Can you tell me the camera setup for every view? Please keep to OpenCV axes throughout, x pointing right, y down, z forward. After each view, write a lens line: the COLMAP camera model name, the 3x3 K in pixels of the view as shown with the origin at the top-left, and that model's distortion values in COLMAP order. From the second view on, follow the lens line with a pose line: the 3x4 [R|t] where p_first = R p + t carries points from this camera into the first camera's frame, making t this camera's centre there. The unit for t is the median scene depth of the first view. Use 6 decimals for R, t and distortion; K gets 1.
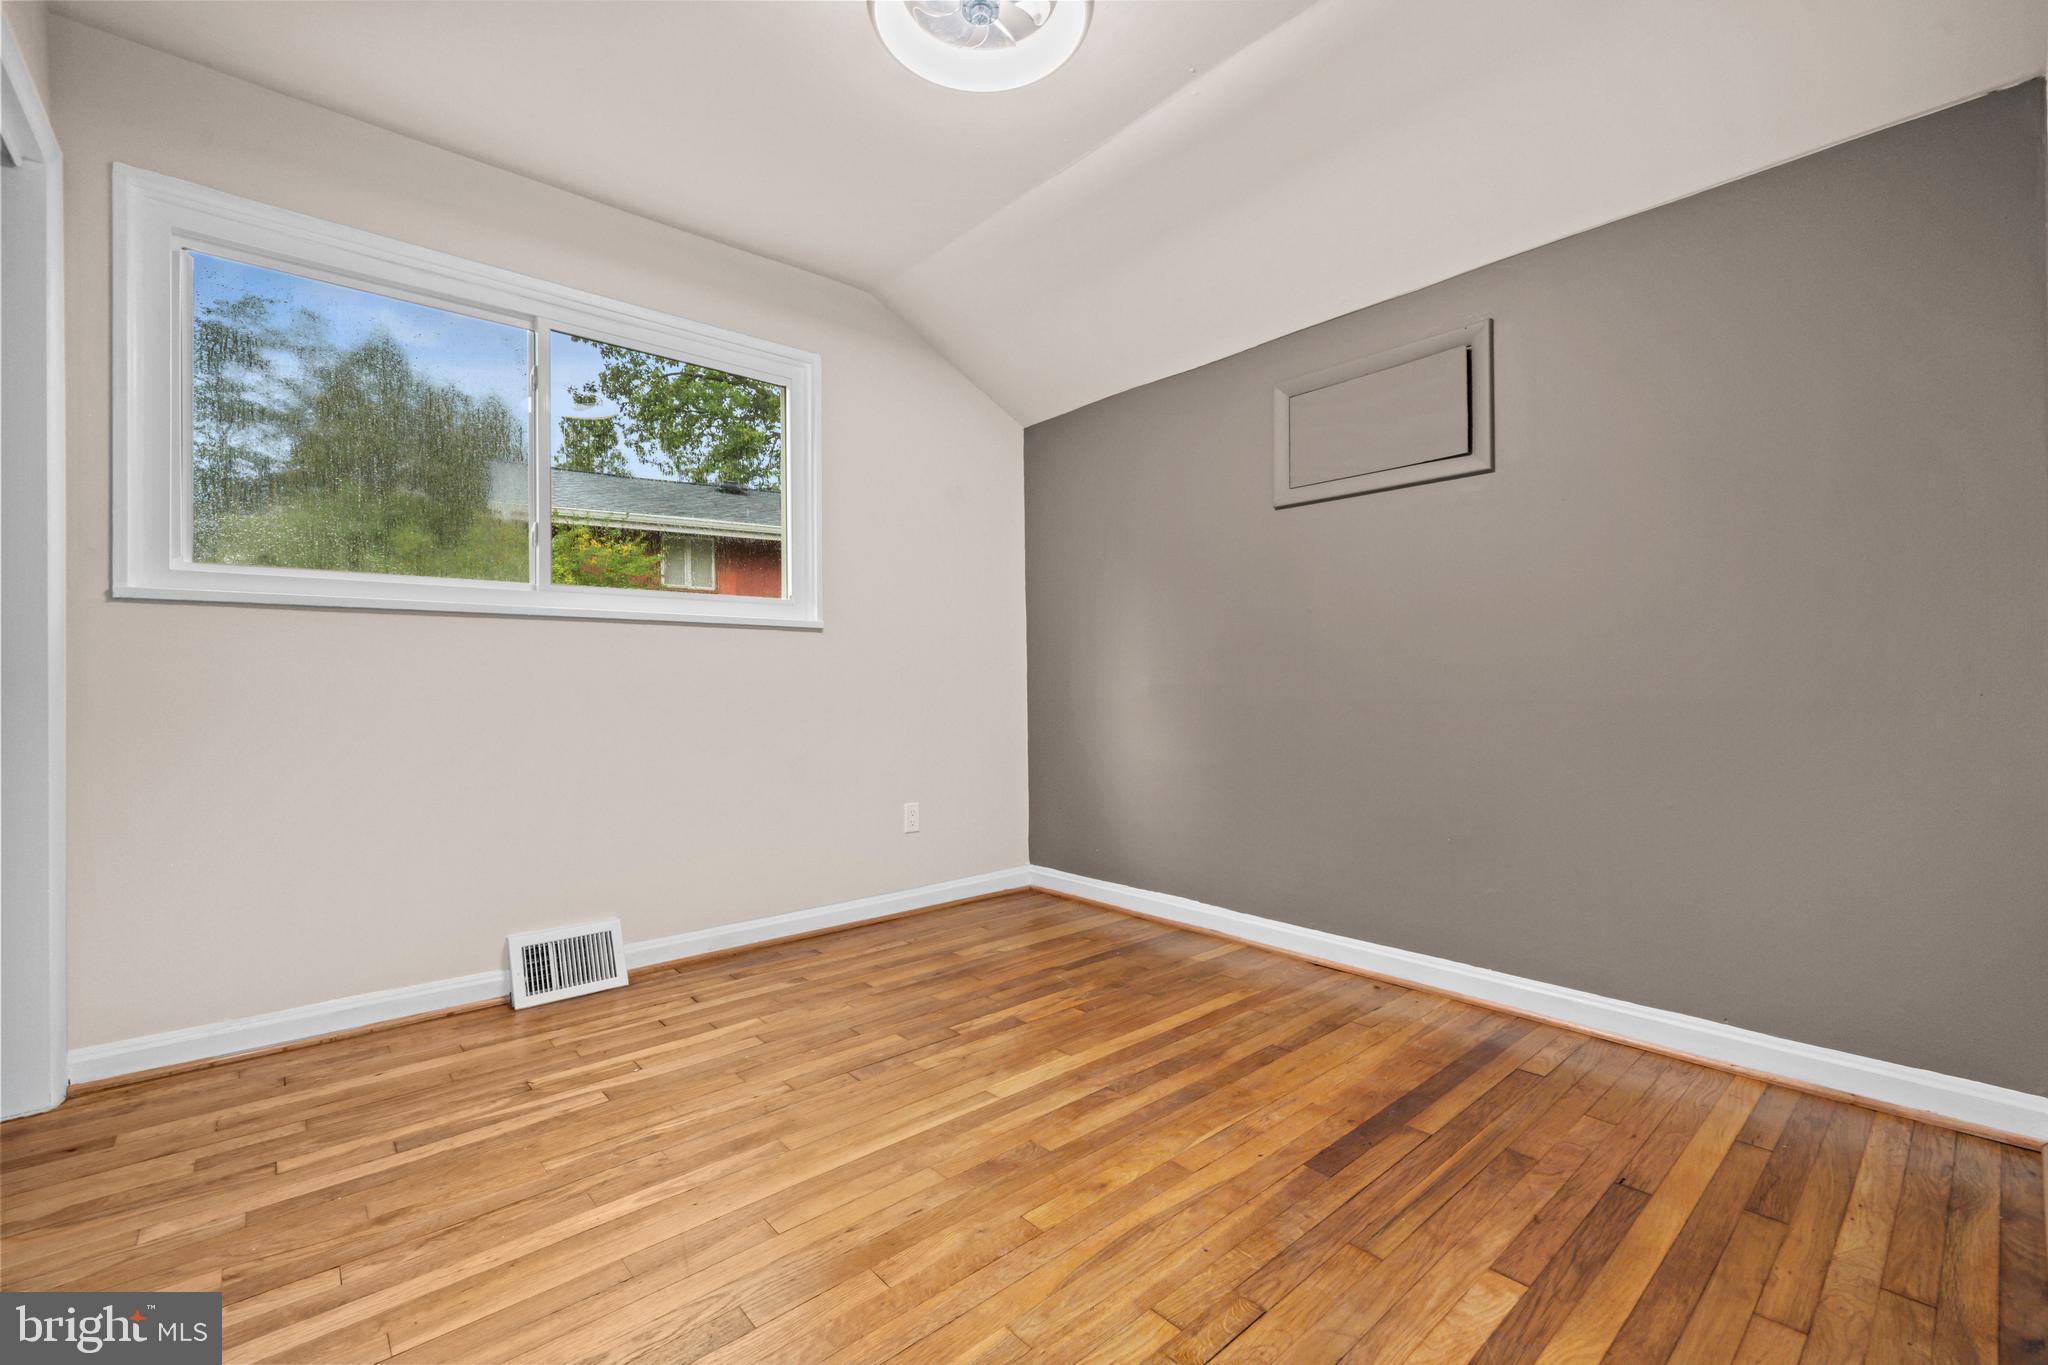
lens RADIAL K [[870.8, 0, 1027.8], [0, 870.8, 684.2], [0, 0, 1]] dist [0.000188, 0.000060]
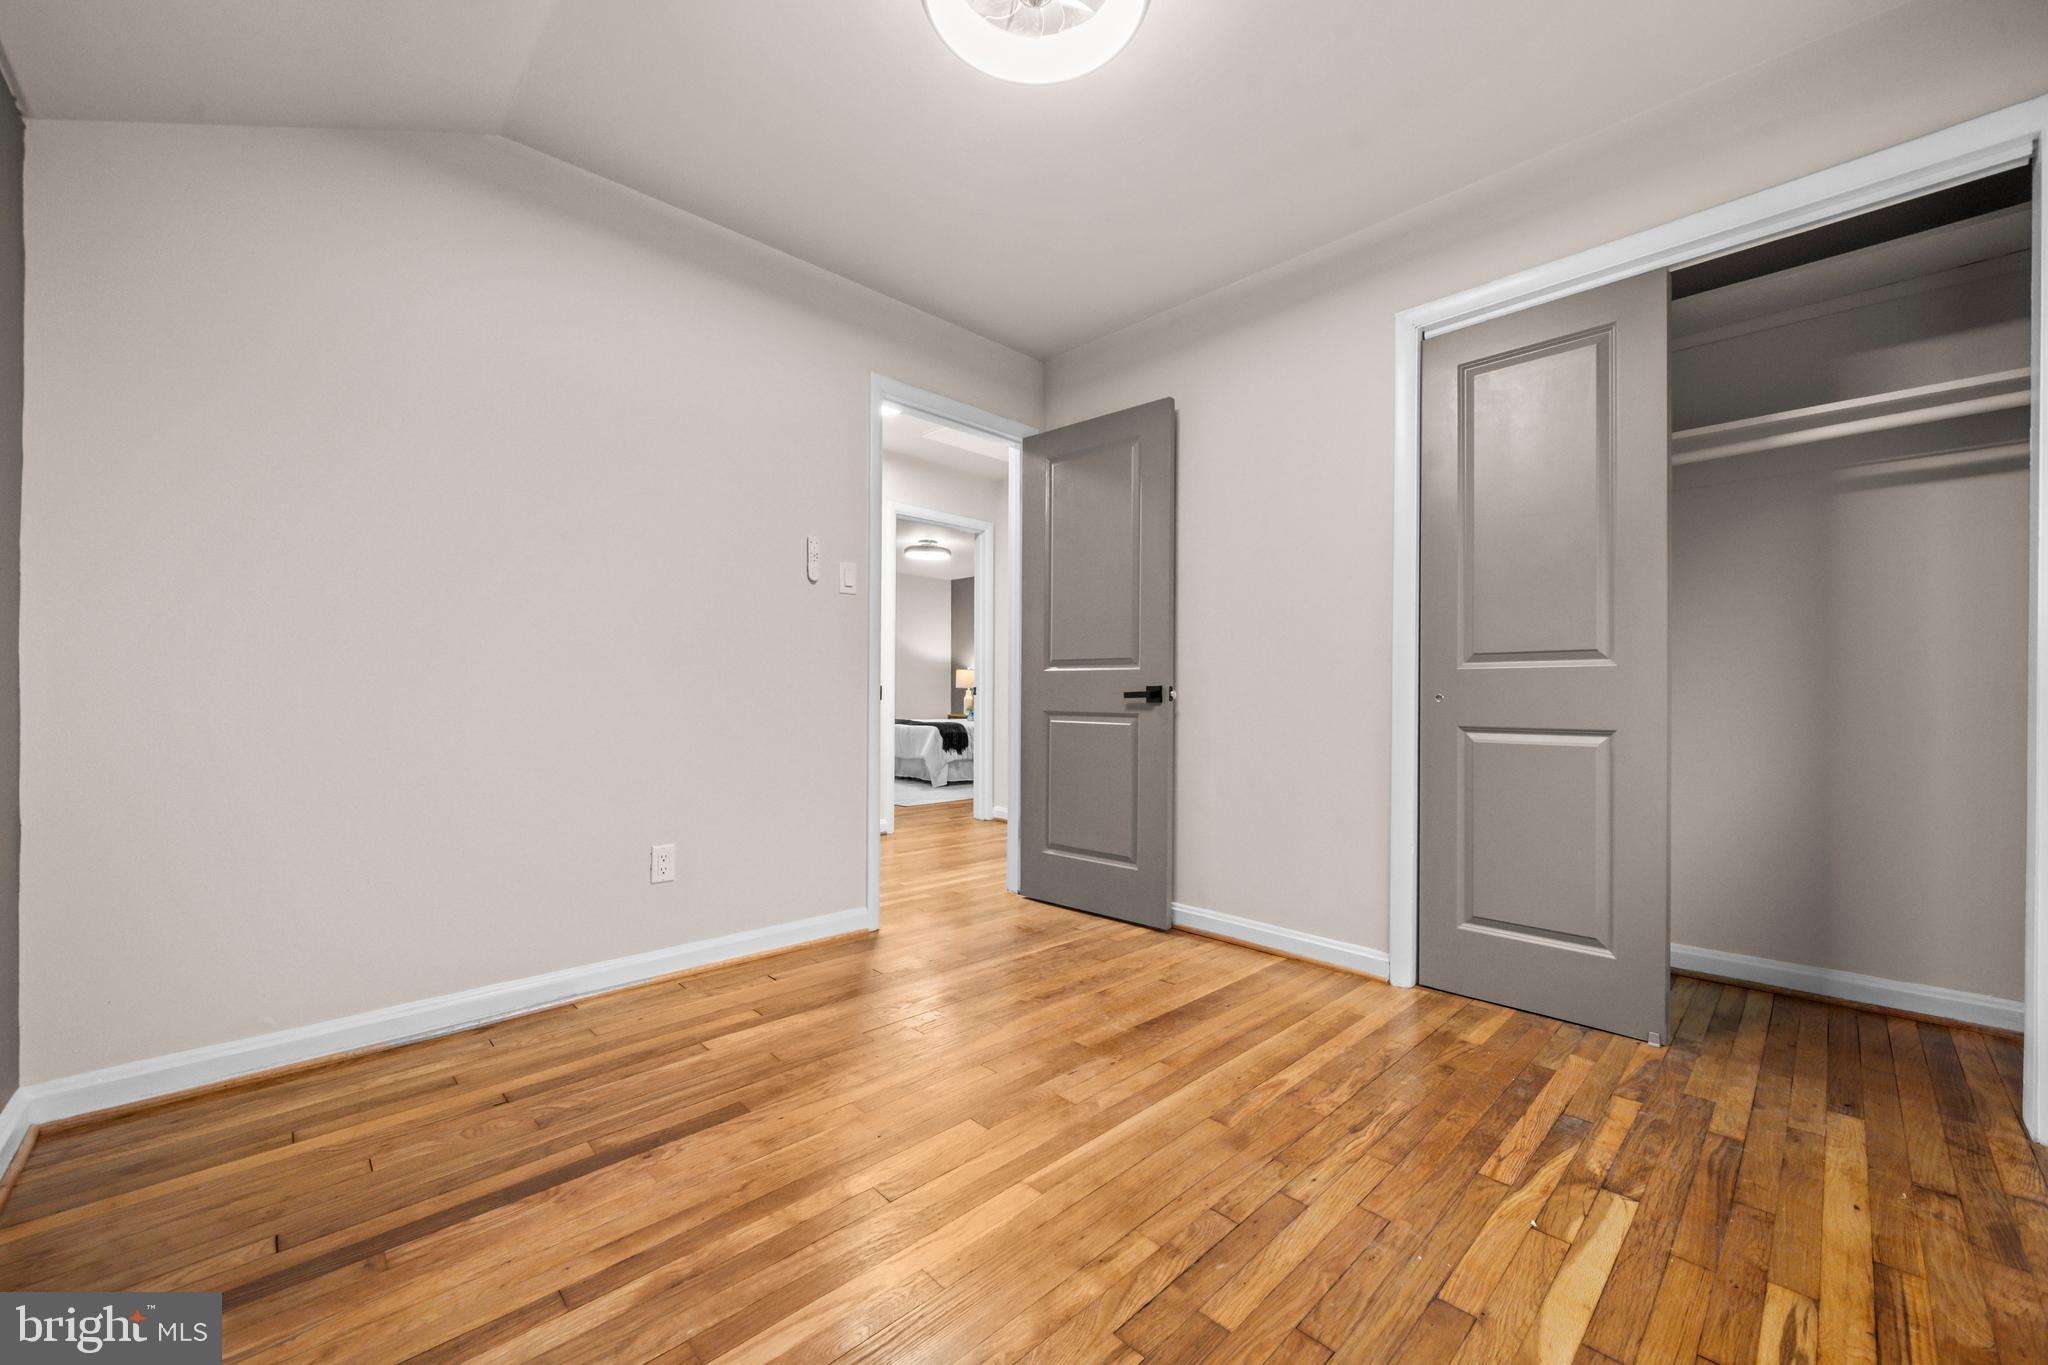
lens RADIAL K [[785.9, 0, 1024.0], [0, 785.9, 682.5], [0, 0, 1]] dist [-0.000158, -0.000029]
pose [[-0.999354, 0.003543, -0.035765, -0.008227], [0.004126, 0.999860, -0.016244, 0.004110], [0.035703, -0.016381, -0.999228, 1.915362]]
